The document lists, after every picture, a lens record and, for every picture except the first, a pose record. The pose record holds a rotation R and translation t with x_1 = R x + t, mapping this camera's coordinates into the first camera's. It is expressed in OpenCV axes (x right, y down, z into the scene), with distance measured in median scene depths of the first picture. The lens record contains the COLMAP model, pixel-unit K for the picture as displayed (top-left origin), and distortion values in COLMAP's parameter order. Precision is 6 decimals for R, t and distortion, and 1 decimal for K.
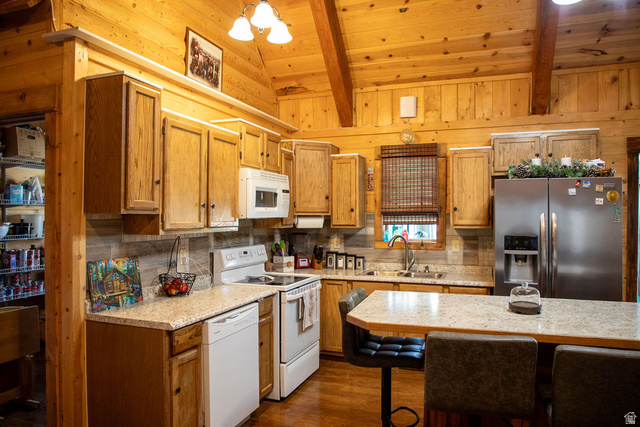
lens RADIAL K [[434.5, 0, 320.0], [0, 434.5, 213.5], [0, 0, 1]] dist [-0.077879, 0.041799]
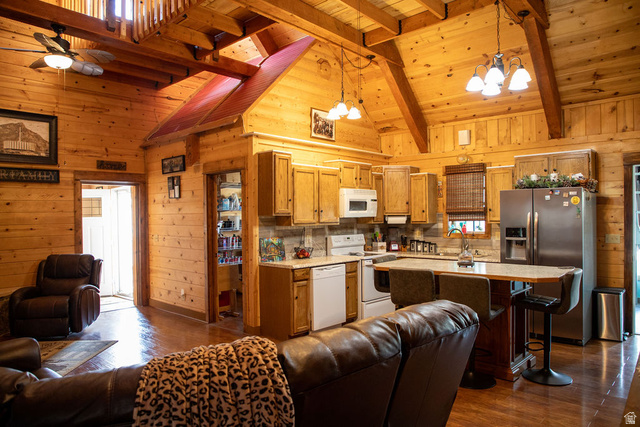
lens RADIAL K [[434.5, 0, 320.0], [0, 434.5, 213.5], [0, 0, 1]] dist [-0.077879, 0.041799]
pose [[0.925122, -0.010361, -0.379528, 0.383131], [0.011066, 0.999939, -0.000326, -0.004706], [0.379508, -0.003898, 0.925180, -0.612452]]
